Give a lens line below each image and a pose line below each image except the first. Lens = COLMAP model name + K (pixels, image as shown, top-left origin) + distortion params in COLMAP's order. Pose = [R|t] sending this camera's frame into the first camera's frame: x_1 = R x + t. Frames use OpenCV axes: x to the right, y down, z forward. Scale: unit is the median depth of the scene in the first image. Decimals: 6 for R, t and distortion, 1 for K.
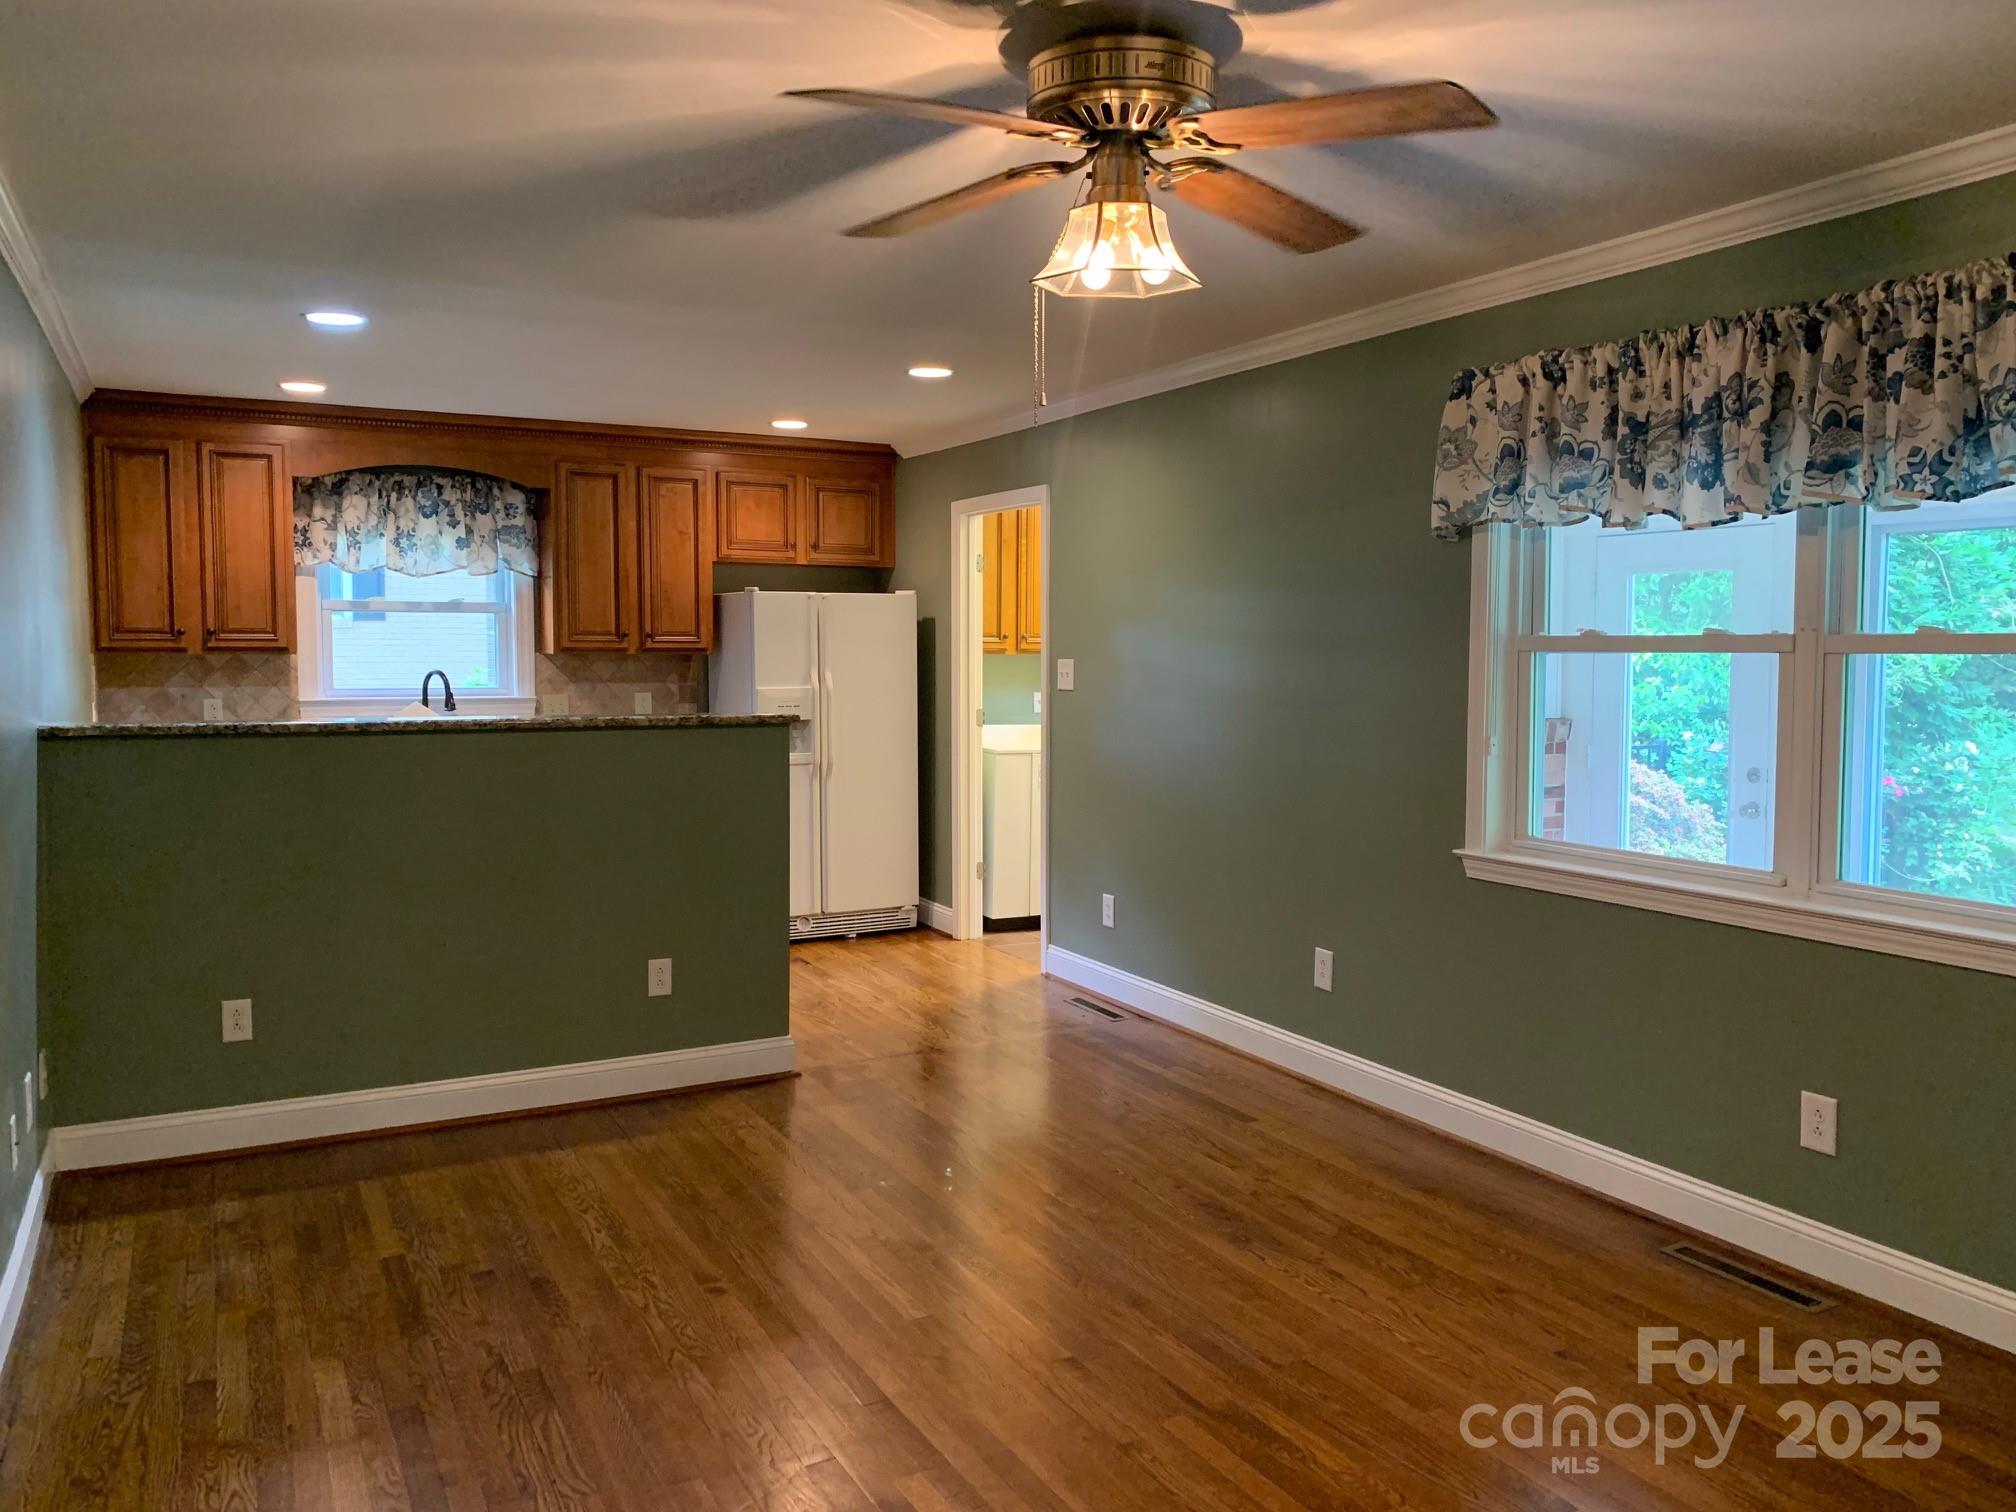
lens RADIAL K [[1544.0, 0, 1010.2], [0, 1544.0, 744.8], [0, 0, 1]] dist [0.044396, -0.059540]
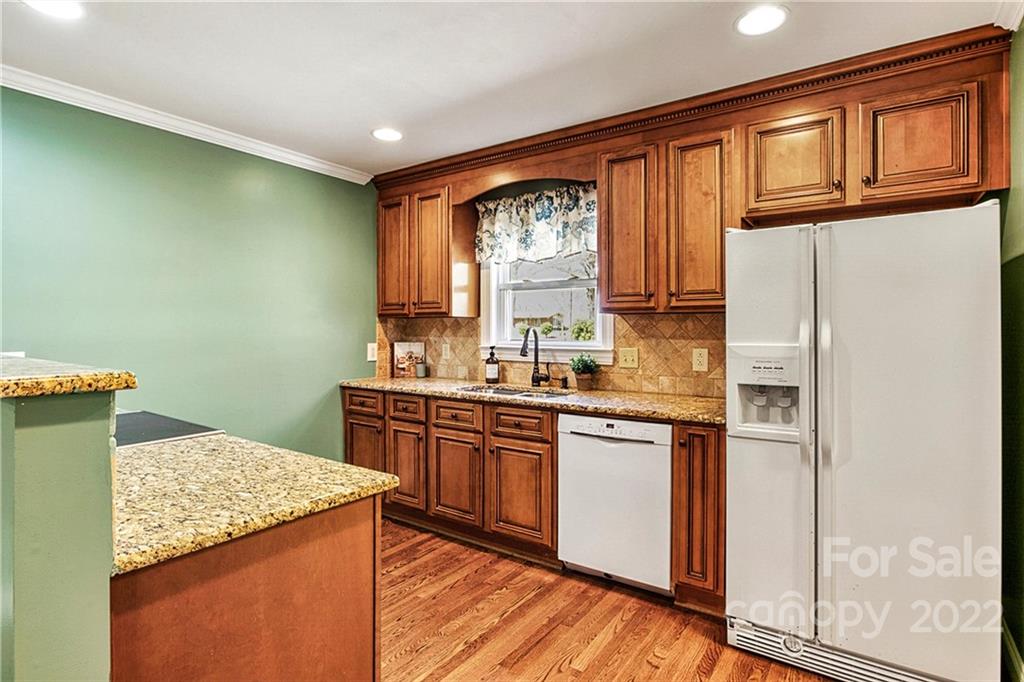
lens RADIAL K [[514.7, 0, 515.9], [0, 514.7, 331.6], [0, 0, 1]] dist [-0.026533, 0.001435]
pose [[0.457770, -0.002951, -0.889066, 0.033762], [-0.061873, 0.997464, -0.035168, -0.026587], [0.886915, 0.071108, 0.456427, 0.766610]]
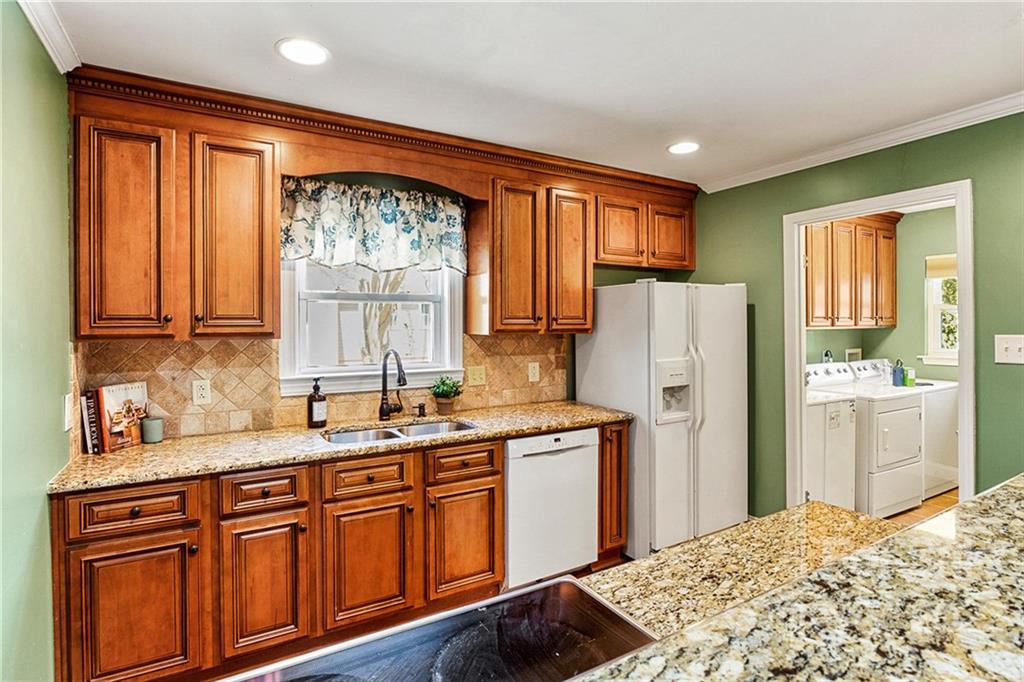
lens RADIAL K [[515.5, 0, 515.7], [0, 515.5, 324.9], [0, 0, 1]] dist [-0.017786, 0.000585]
pose [[0.998956, -0.010348, 0.044496, -0.293280], [0.013329, 0.997649, -0.067215, -0.039243], [-0.043696, 0.067738, 0.996746, 0.599311]]
